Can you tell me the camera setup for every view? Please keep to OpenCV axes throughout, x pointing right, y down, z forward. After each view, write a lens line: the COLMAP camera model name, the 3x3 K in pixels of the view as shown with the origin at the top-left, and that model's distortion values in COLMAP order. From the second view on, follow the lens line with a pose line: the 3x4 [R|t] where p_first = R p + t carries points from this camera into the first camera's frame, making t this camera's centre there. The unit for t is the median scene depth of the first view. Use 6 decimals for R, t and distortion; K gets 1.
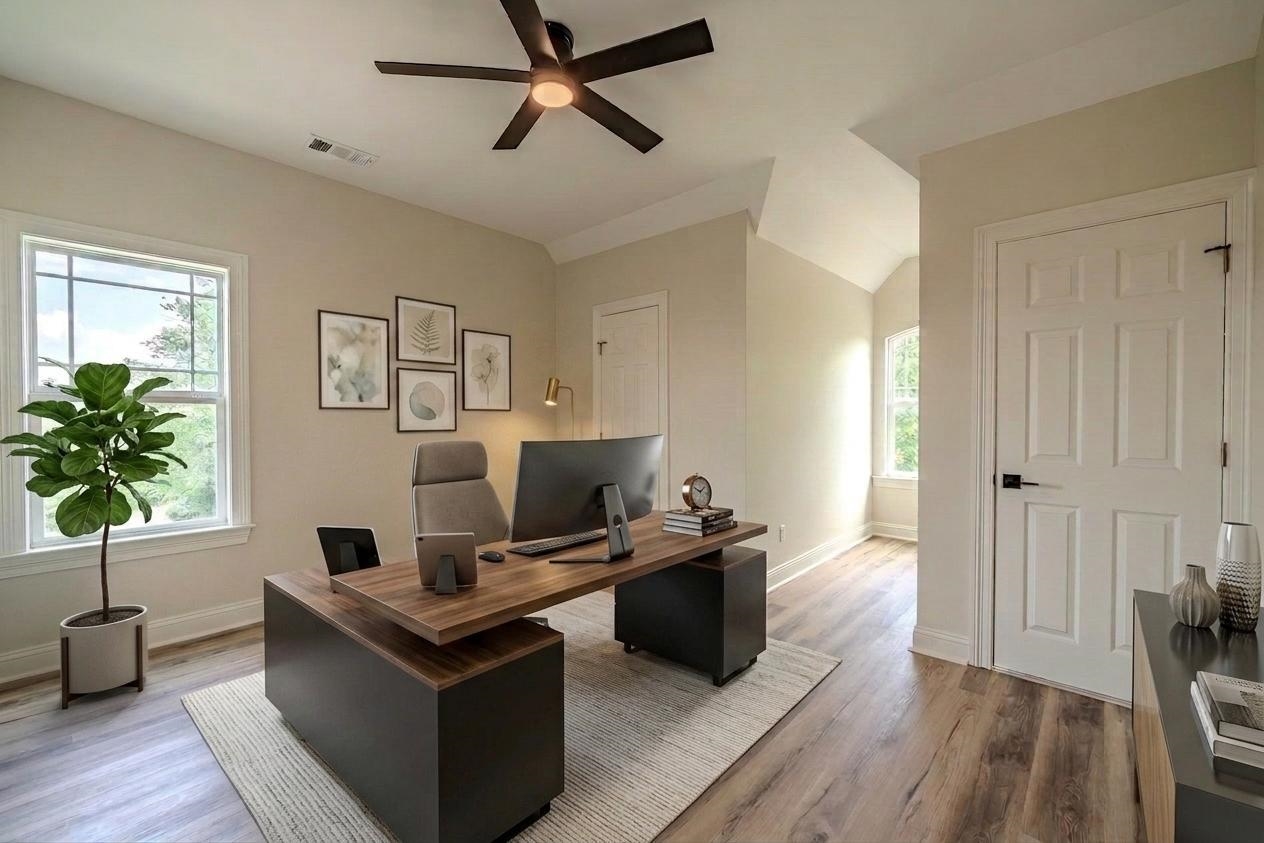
lens RADIAL K [[514.2, 0, 628.8], [0, 514.2, 420.2], [0, 0, 1]] dist [0.000911, -0.000250]
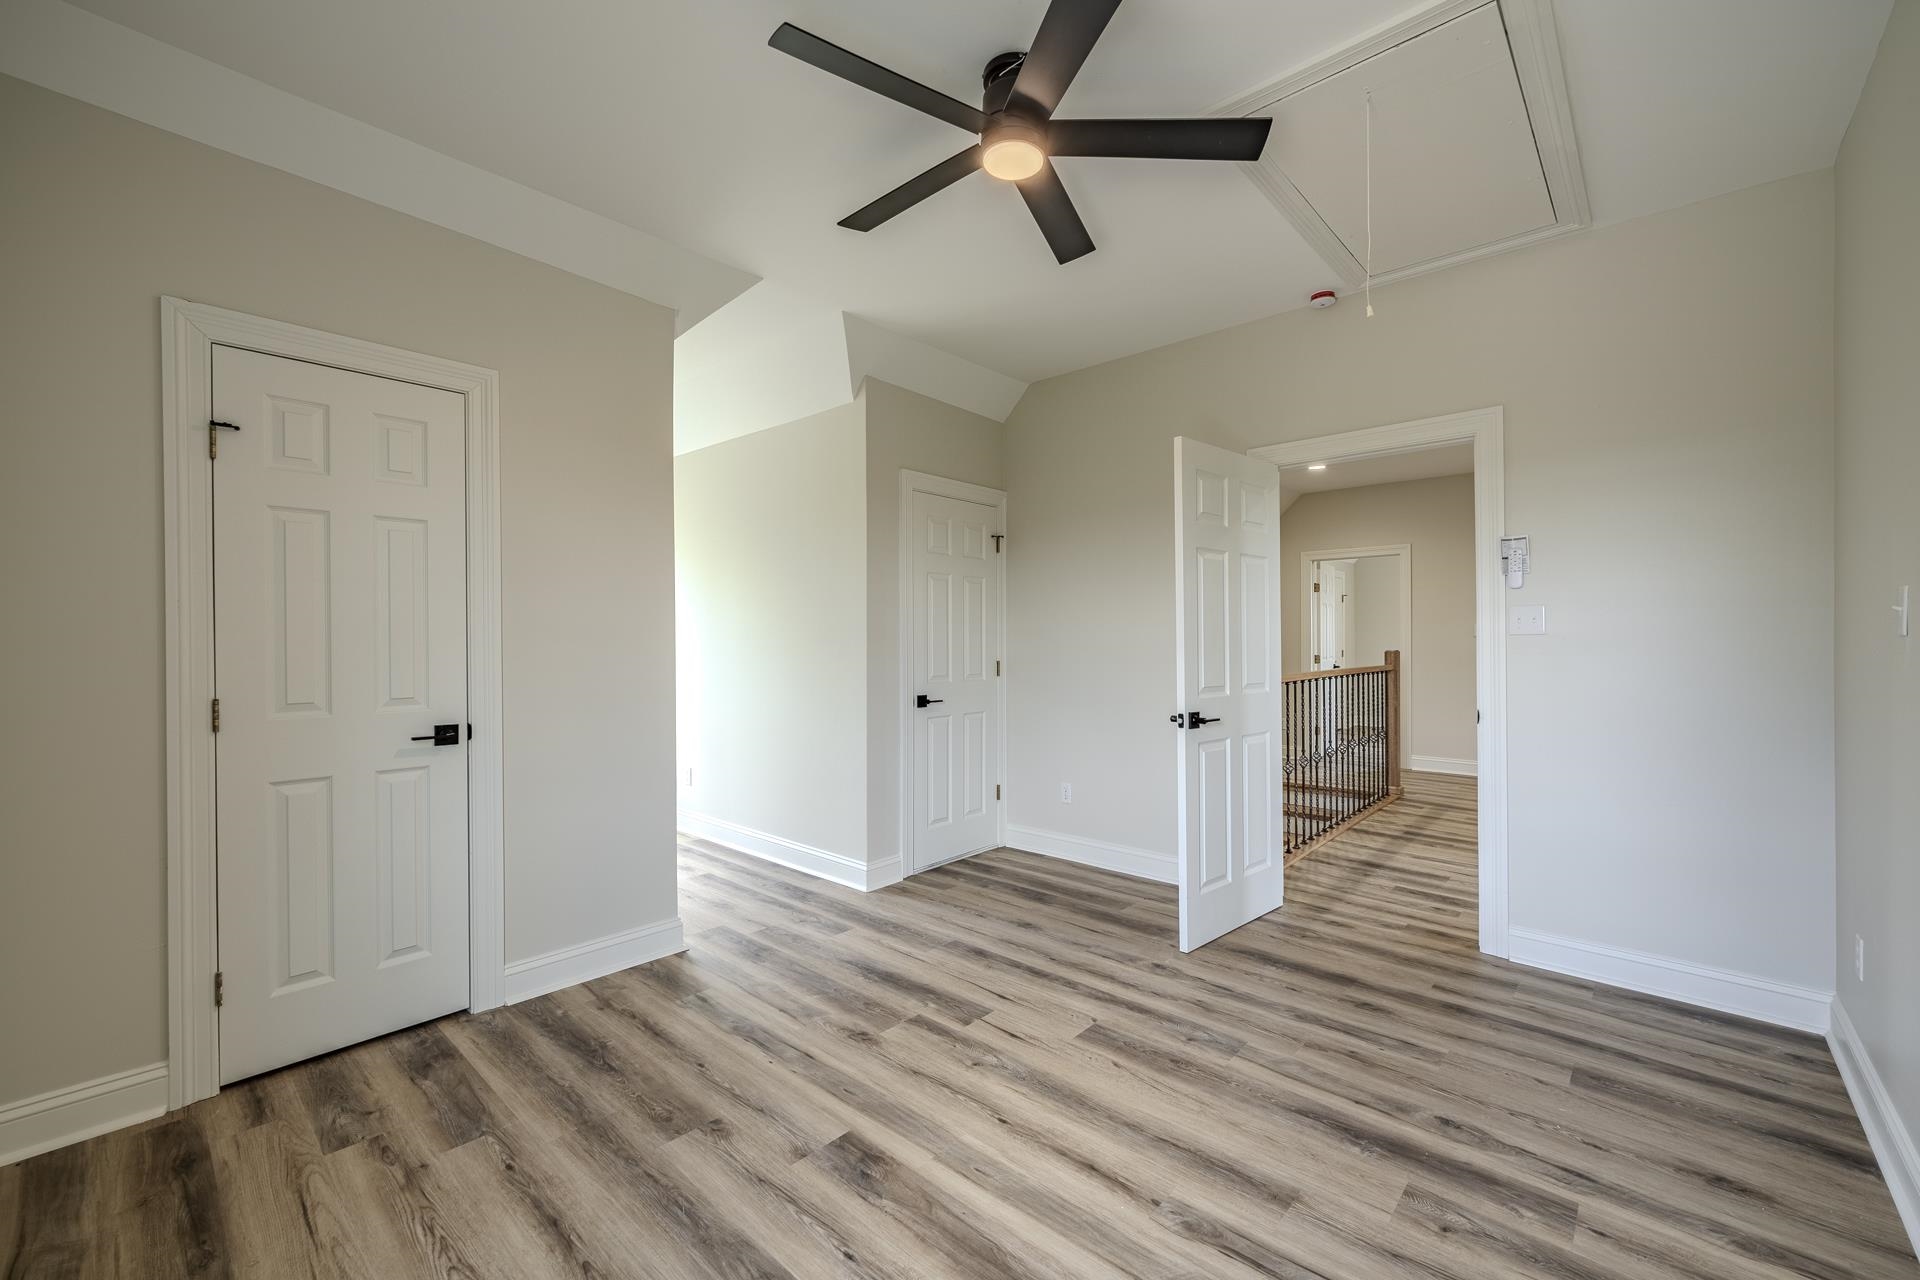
lens RADIAL K [[781.1, 0, 966.7], [0, 781.1, 642.2], [0, 0, 1]] dist [0.000911, -0.000250]
pose [[-0.016481, 0.010437, 0.999810, -1.040617], [0.014952, 0.999836, -0.010191, 0.007572], [-0.999752, 0.014781, -0.016634, 0.973568]]
